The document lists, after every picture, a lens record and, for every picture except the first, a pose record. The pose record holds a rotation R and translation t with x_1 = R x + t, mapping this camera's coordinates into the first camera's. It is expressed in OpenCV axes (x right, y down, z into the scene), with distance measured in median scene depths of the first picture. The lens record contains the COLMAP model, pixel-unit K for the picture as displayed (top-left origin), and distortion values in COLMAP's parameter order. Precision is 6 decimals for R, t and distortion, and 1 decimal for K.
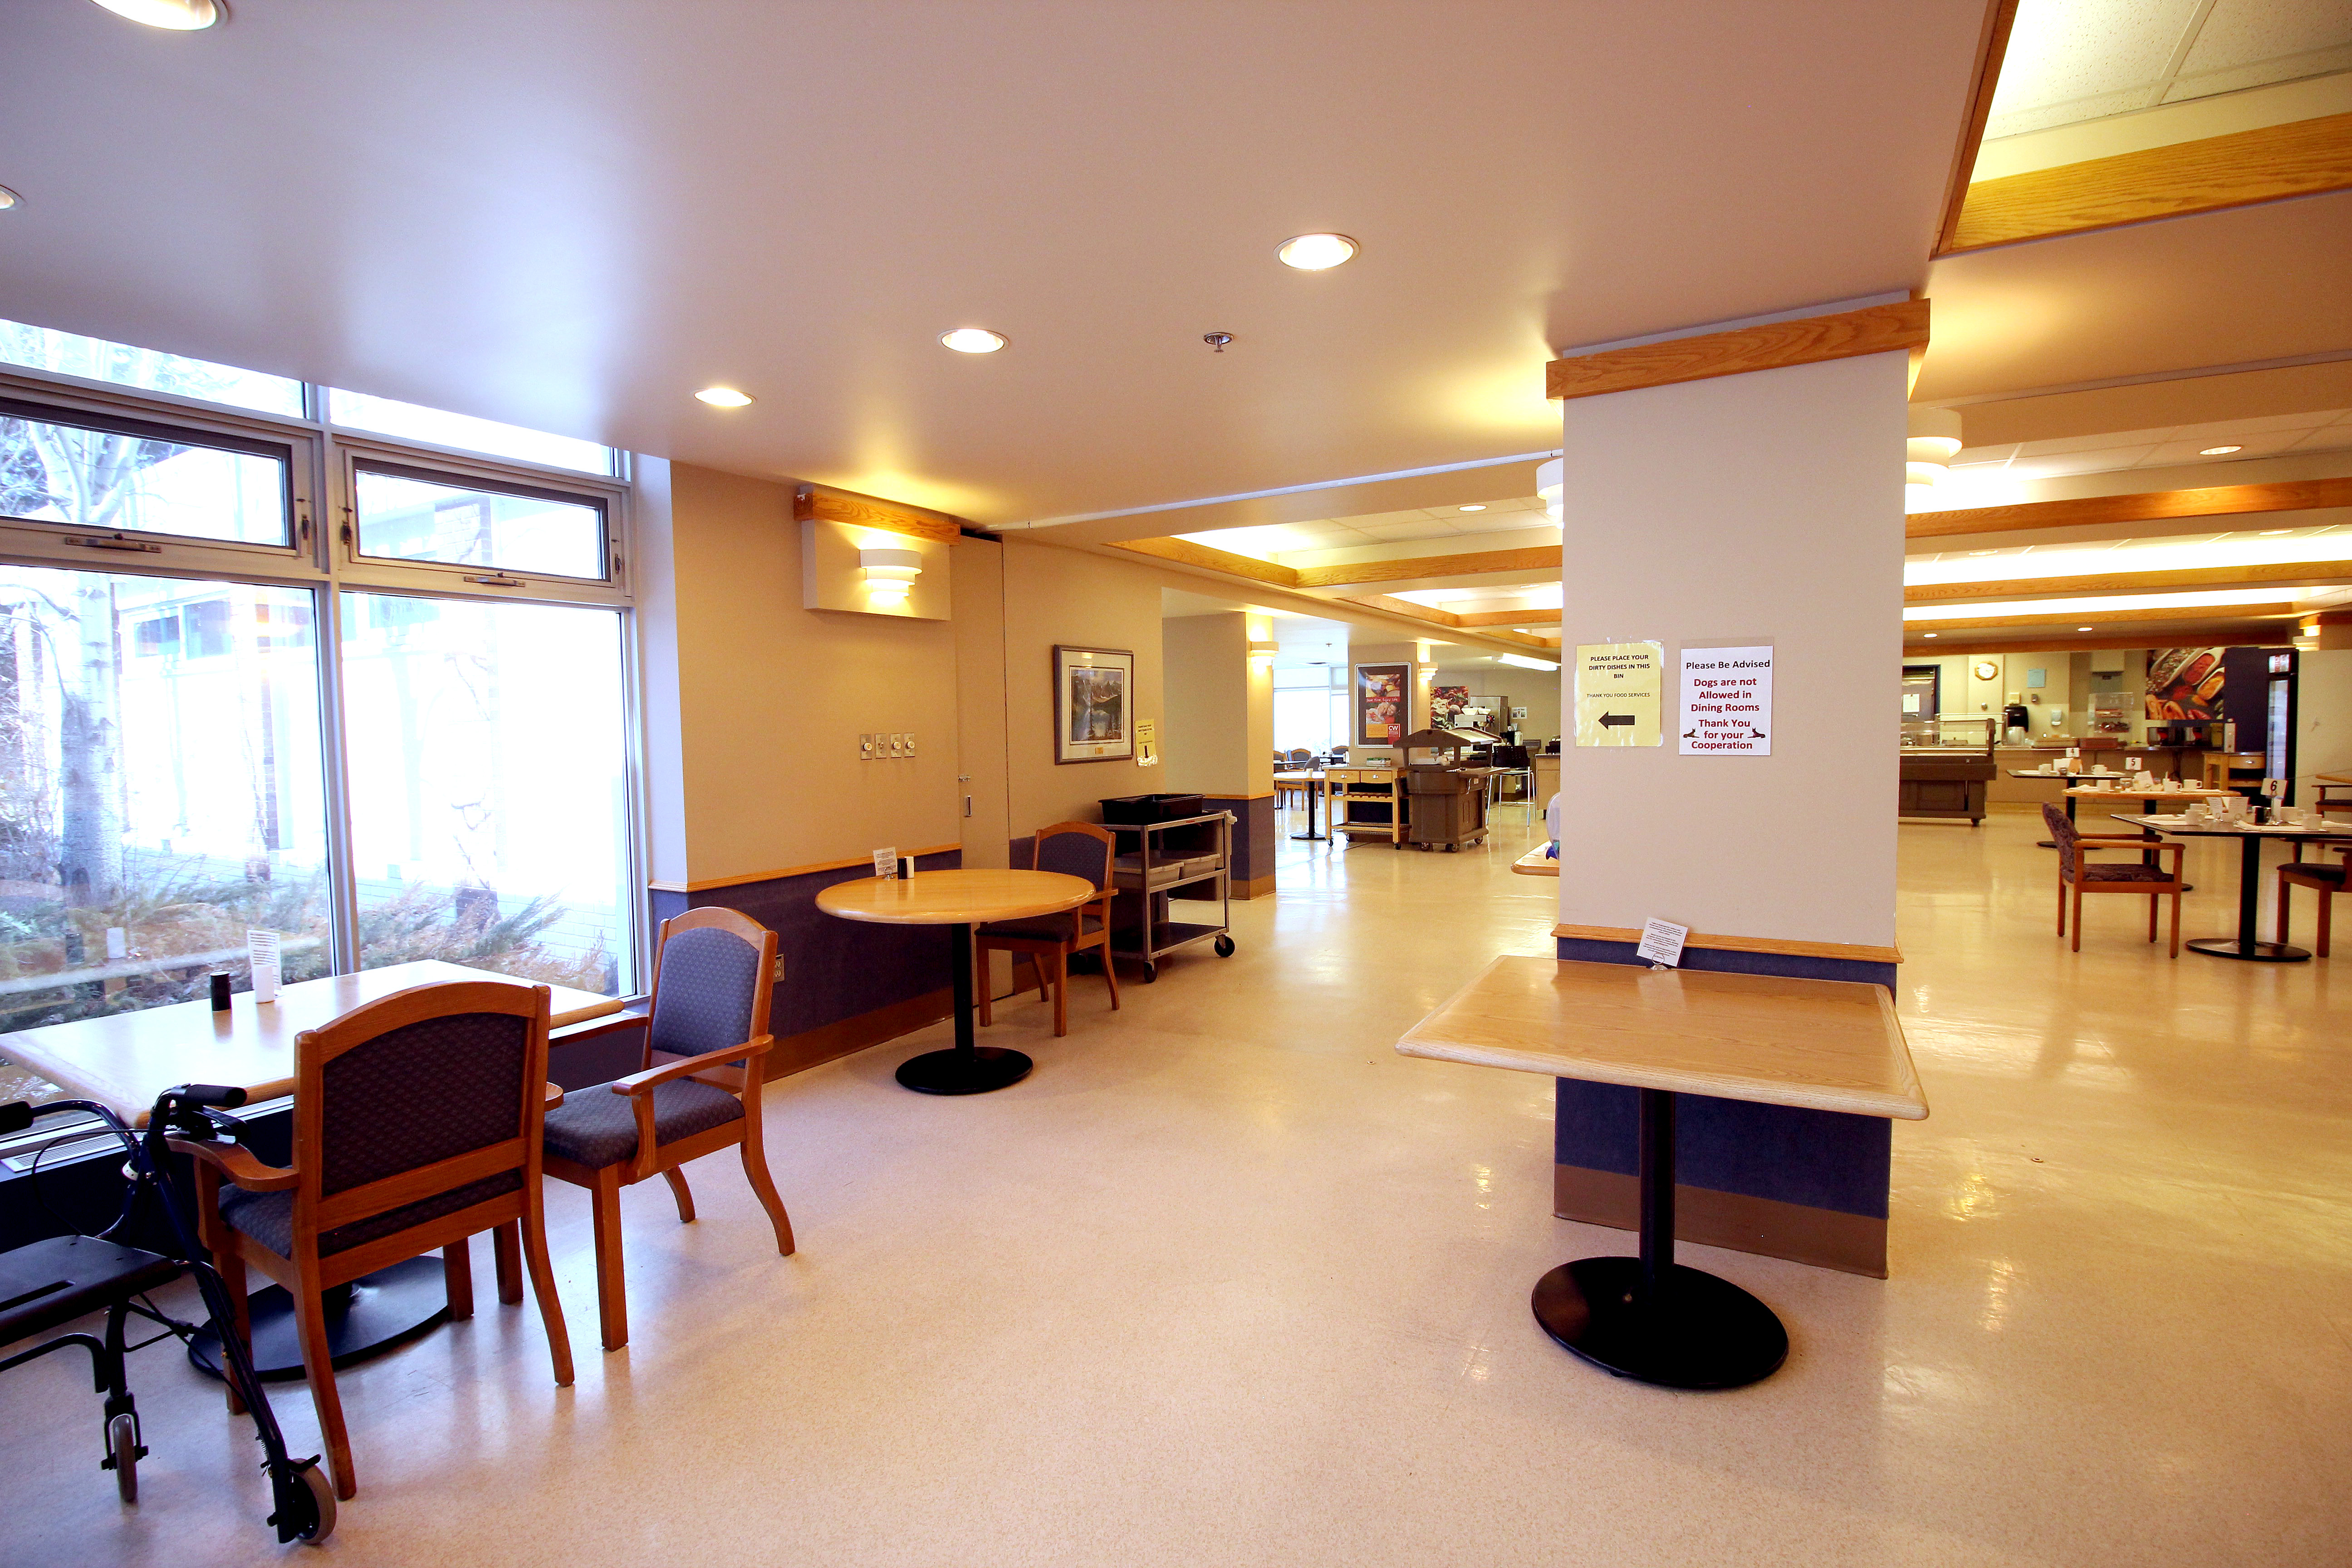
lens RADIAL K [[1084.6, 0, 1174.7], [0, 1084.6, 783.6], [0, 0, 1]] dist [-0.020273, -0.004195]
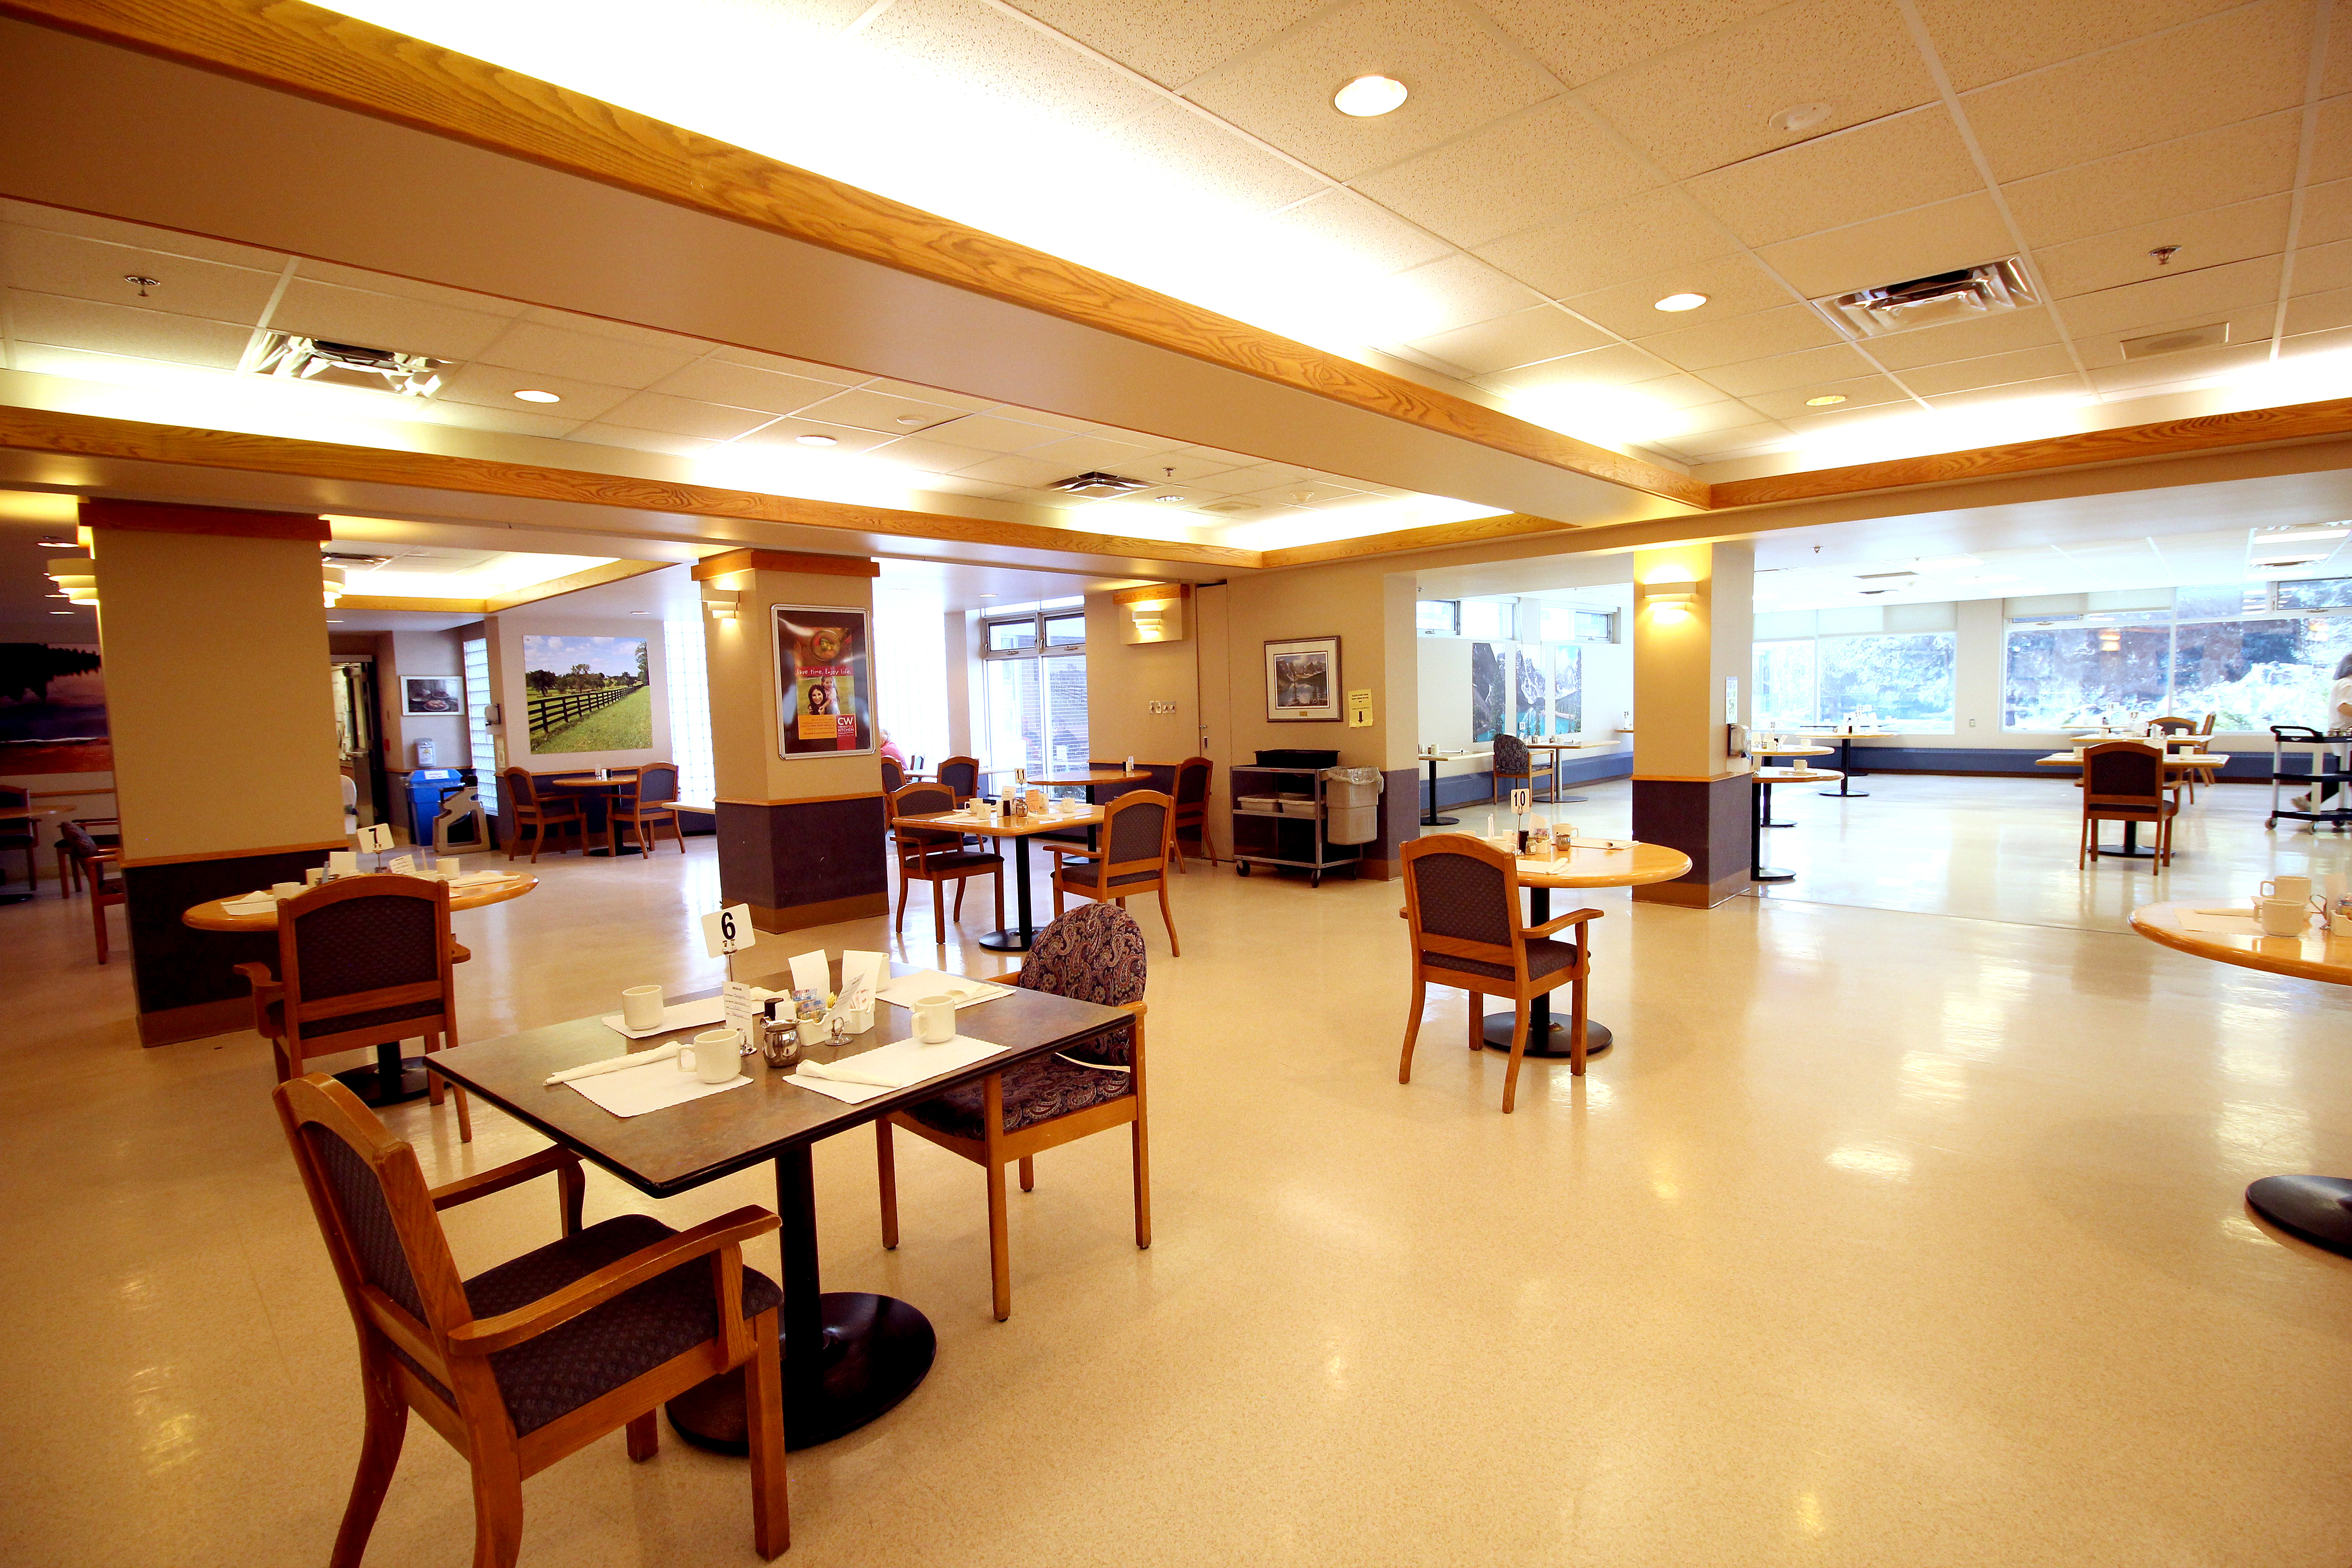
lens RADIAL K [[1088.7, 0, 1193.0], [0, 1088.7, 778.7], [0, 0, 1]] dist [0.000209, -0.013218]
pose [[-0.220387, 0.096130, -0.970664, 1.221976], [-0.023293, 0.994329, 0.103763, -0.083179], [0.975134, 0.045478, -0.216898, 1.101630]]
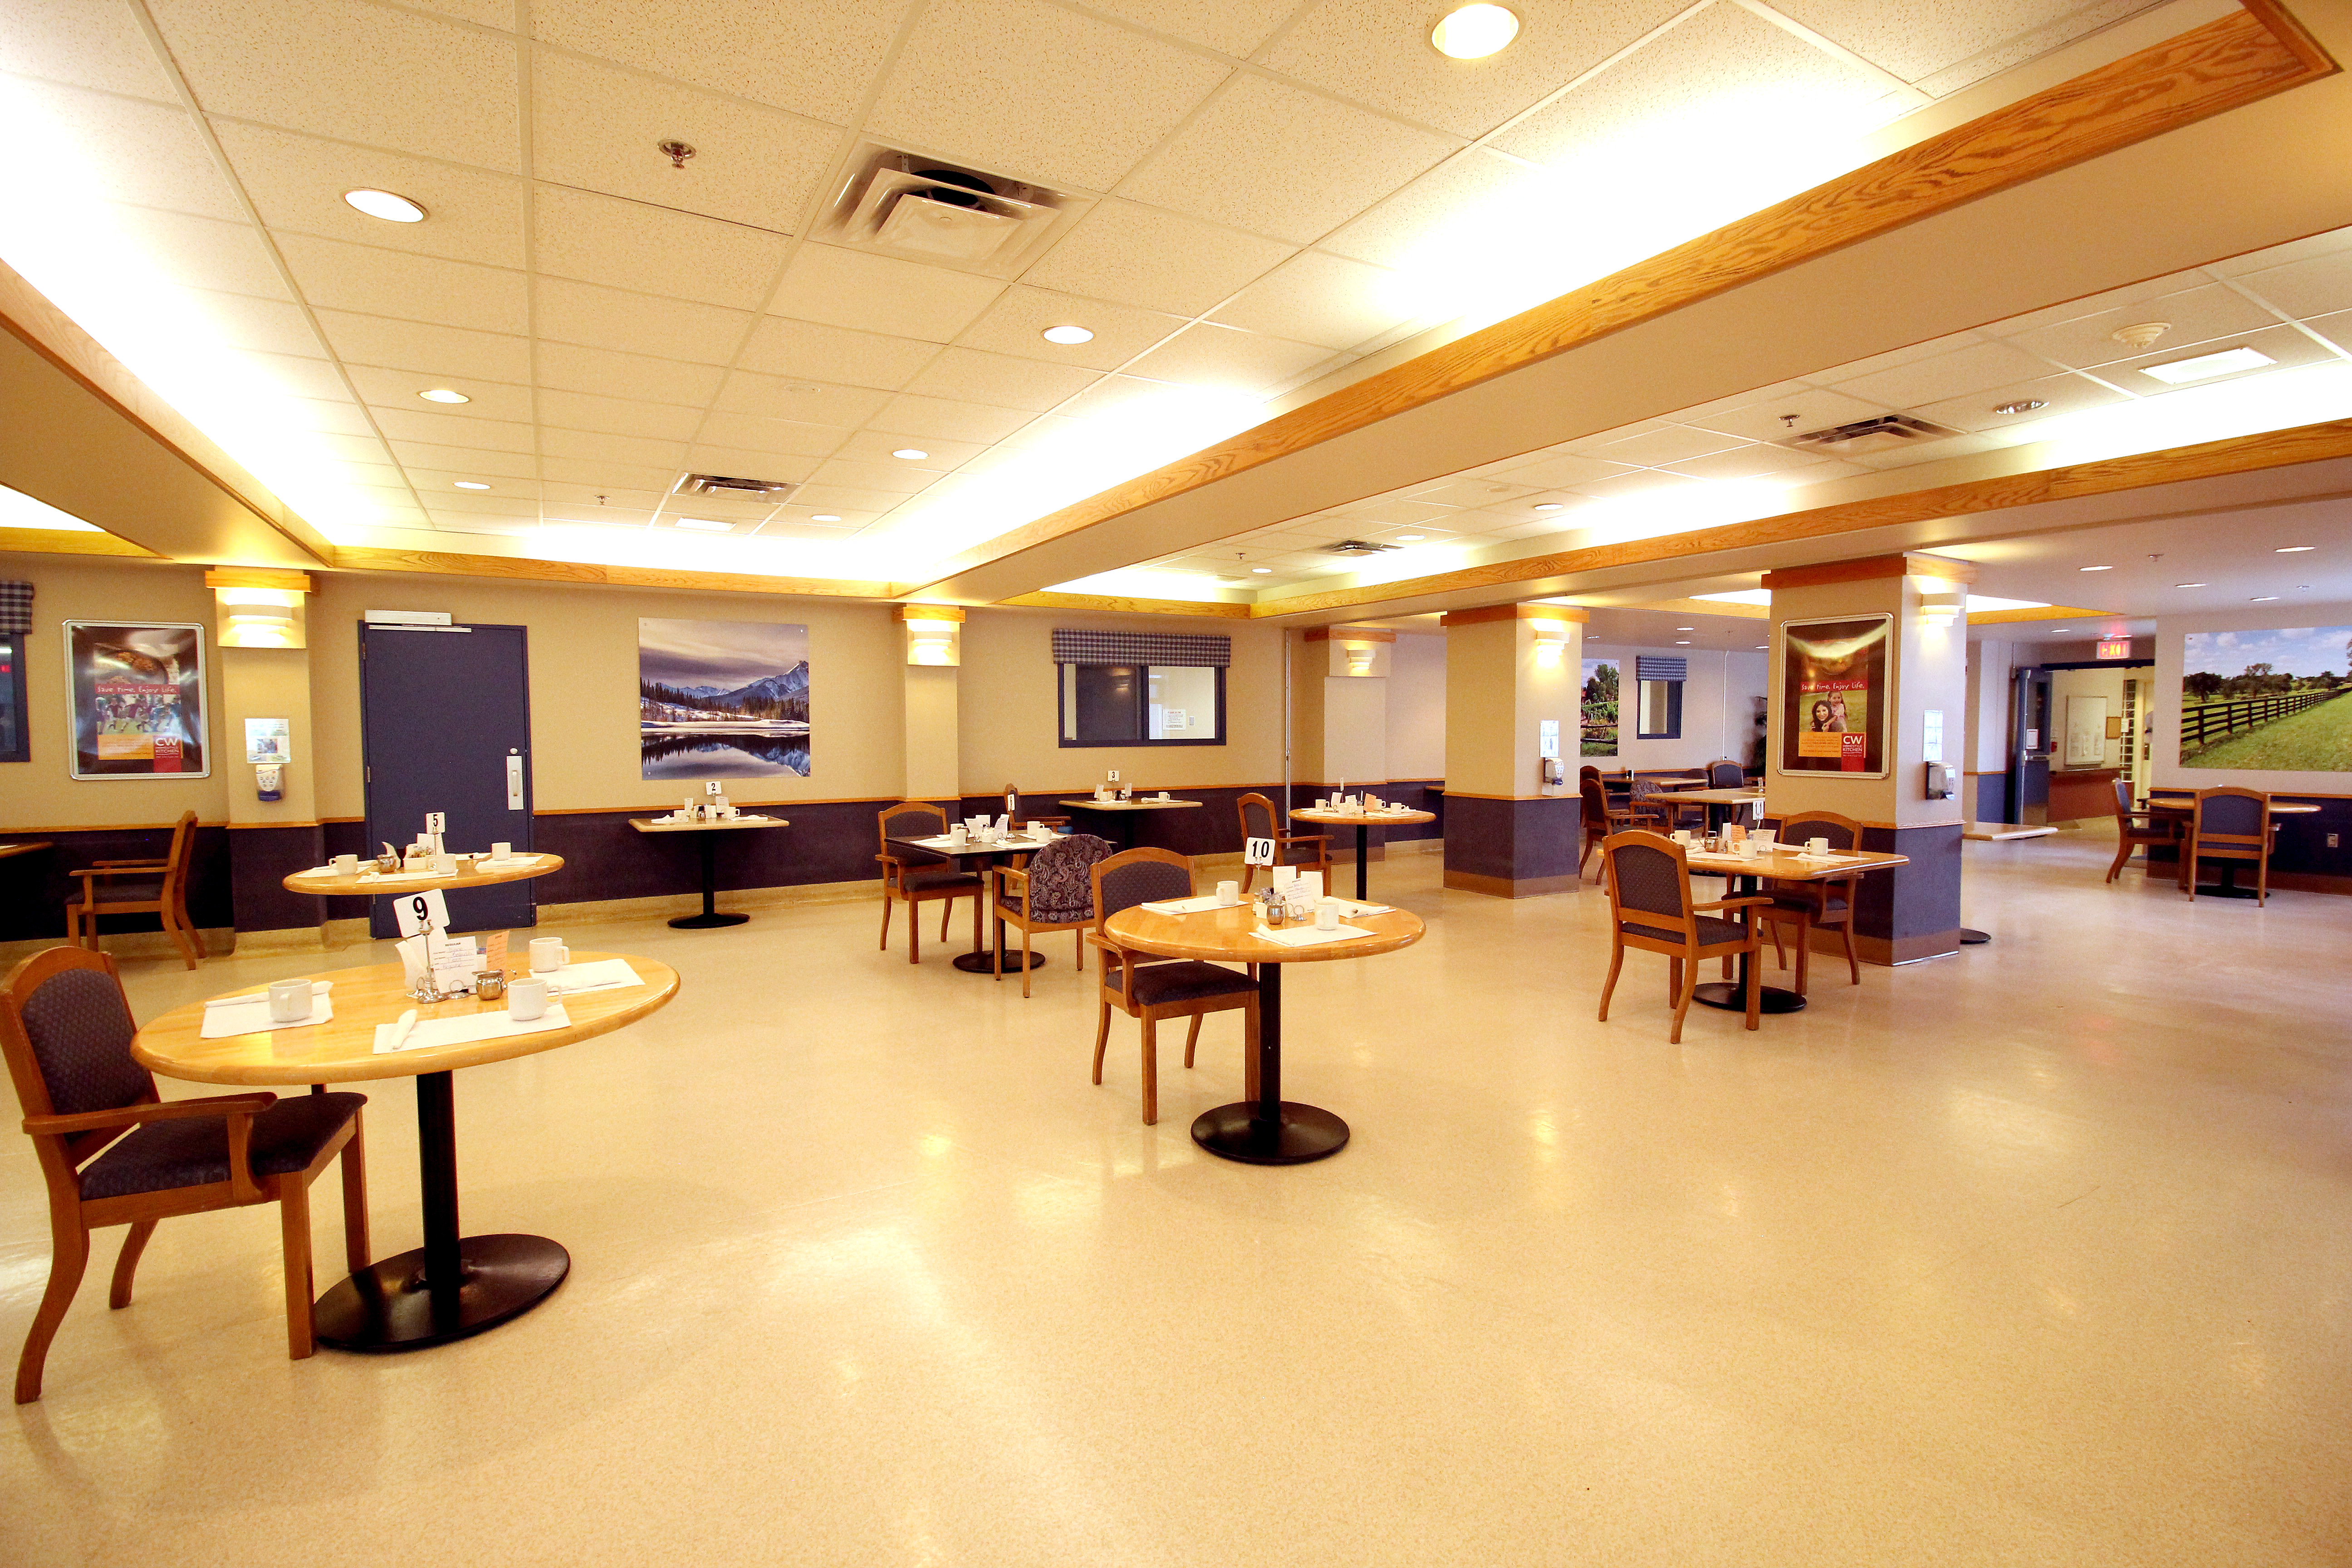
lens RADIAL K [[1088.7, 0, 1198.3], [0, 1088.7, 782.0], [0, 0, 1]] dist [0.000209, -0.013218]
pose [[-0.879422, -0.004920, 0.476017, 0.306374], [0.044093, 0.994806, 0.091741, -0.098118], [-0.473996, 0.101668, -0.874638, 1.668910]]
